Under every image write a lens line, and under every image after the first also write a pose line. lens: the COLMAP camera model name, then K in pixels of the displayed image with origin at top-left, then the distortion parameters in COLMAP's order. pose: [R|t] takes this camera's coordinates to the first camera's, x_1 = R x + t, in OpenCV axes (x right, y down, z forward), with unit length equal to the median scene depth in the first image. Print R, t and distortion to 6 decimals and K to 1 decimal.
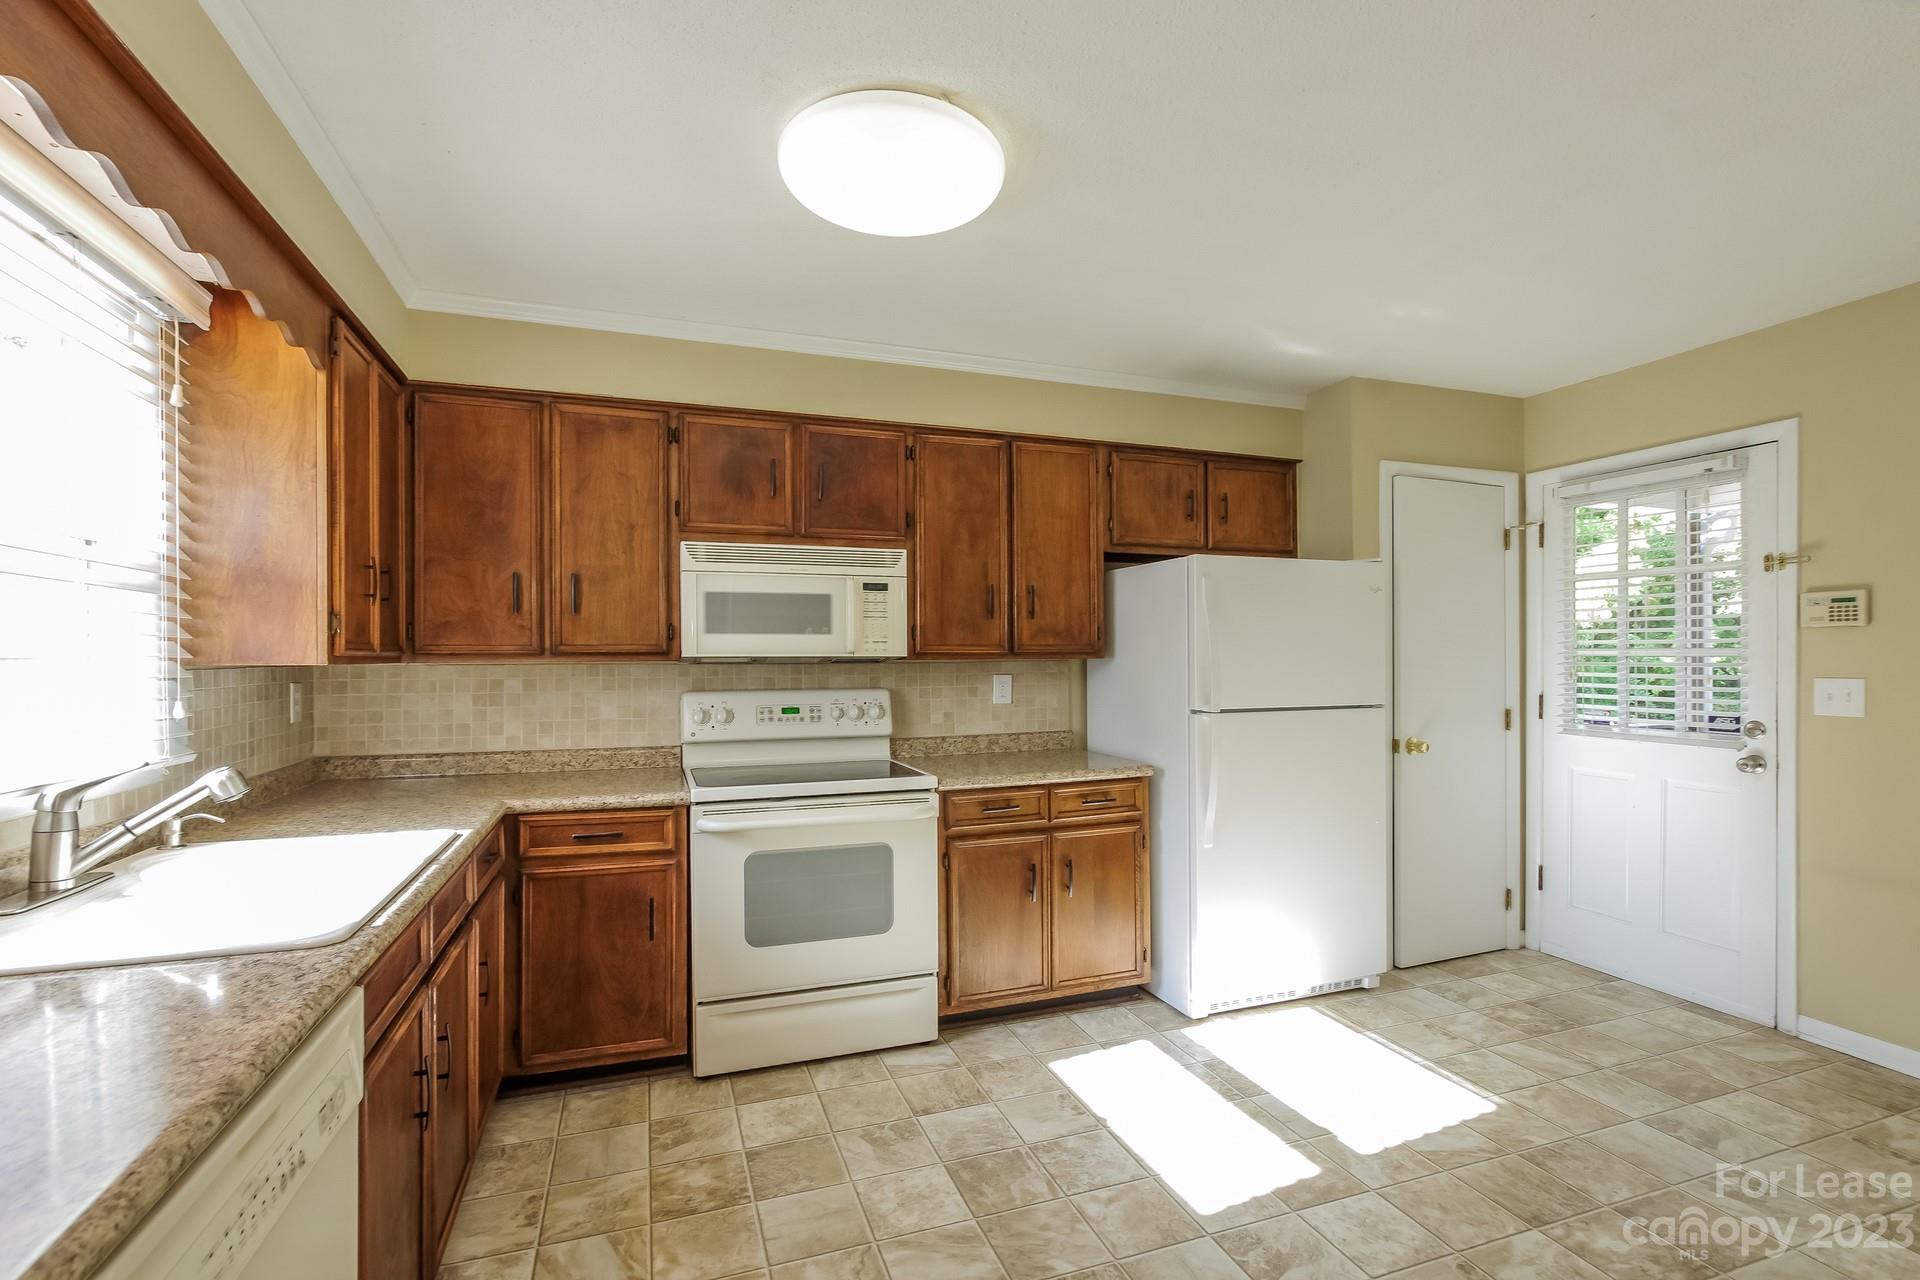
lens RADIAL K [[887.8, 0, 957.8], [0, 887.8, 676.1], [0, 0, 1]] dist [0.030565, 0.000188]
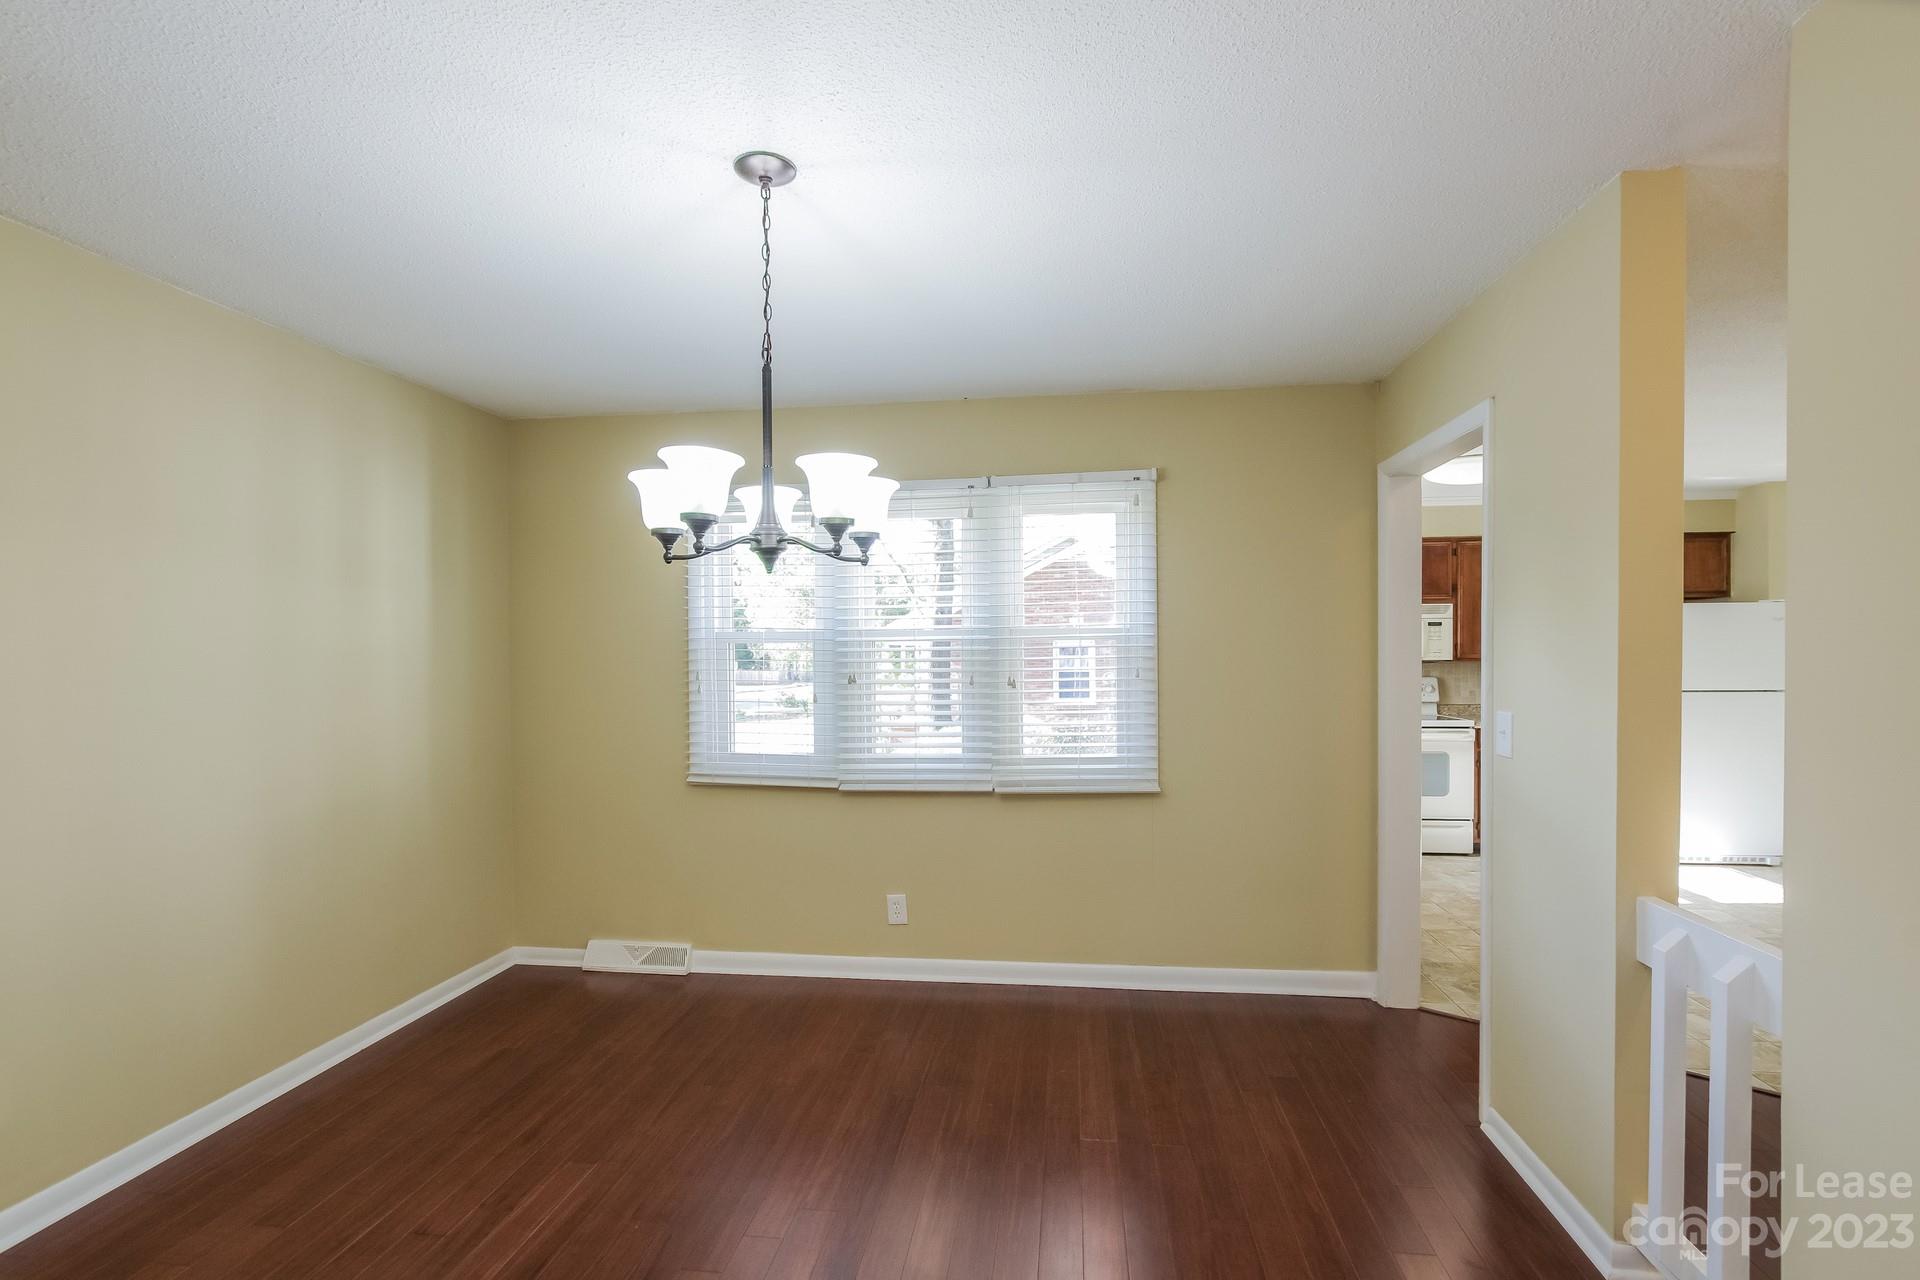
lens RADIAL K [[891.8, 0, 962.4], [0, 891.8, 679.4], [0, 0, 1]] dist [-0.000602, 0.000077]
pose [[0.889530, 0.009857, -0.456771, -0.130731], [0.000648, 0.999739, 0.022835, -0.027726], [0.456877, -0.020608, 0.889291, -1.303740]]
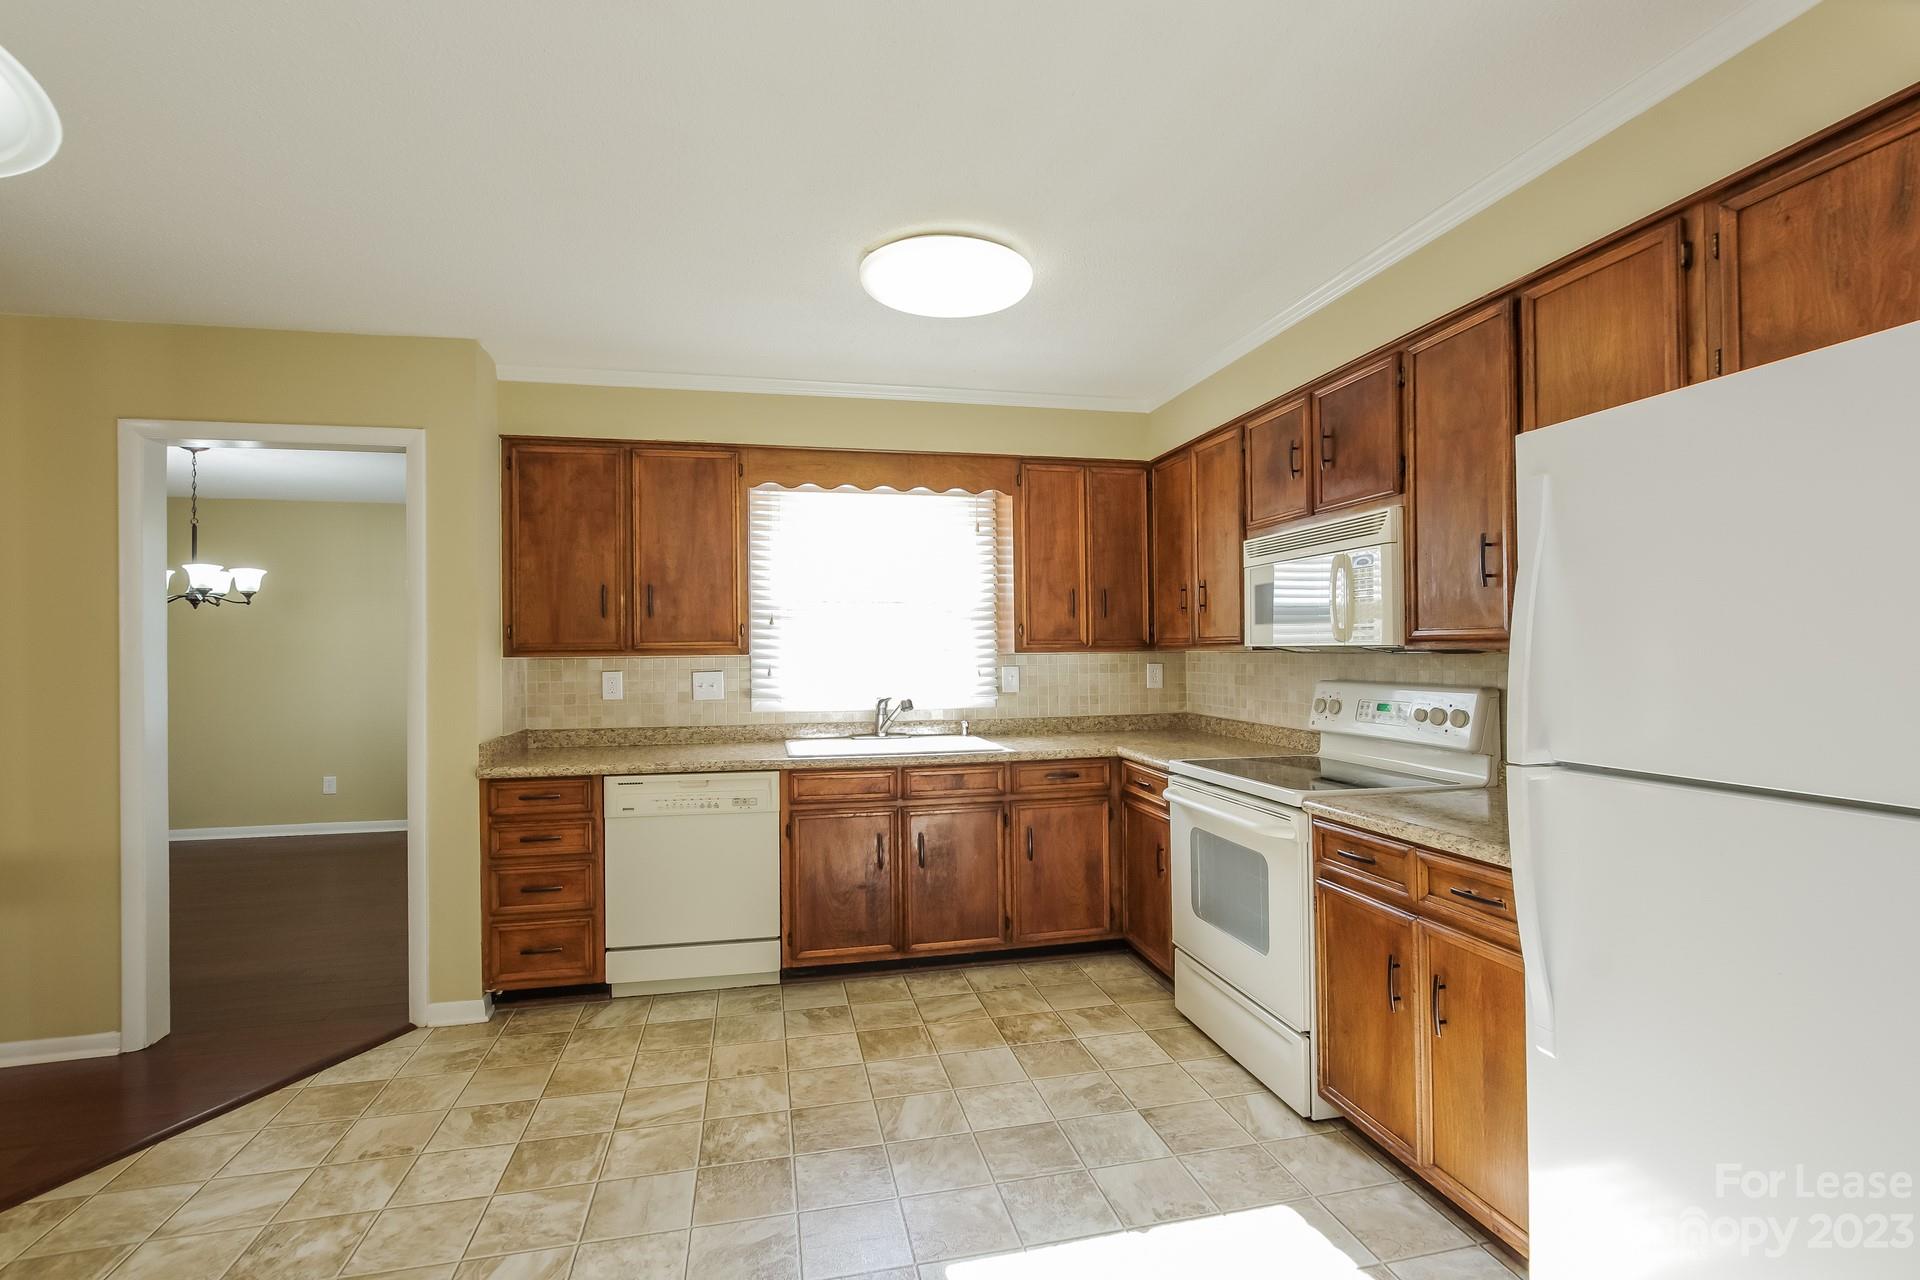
lens RADIAL K [[915.5, 0, 960.0], [0, 915.5, 640.0], [0, 0, 1]] dist [0.034933, 0.000120]
pose [[-0.132130, -0.007071, -0.991207, 0.841151], [-0.001259, 0.999975, -0.006966, -0.021774], [0.991232, 0.000327, -0.132136, 0.782202]]
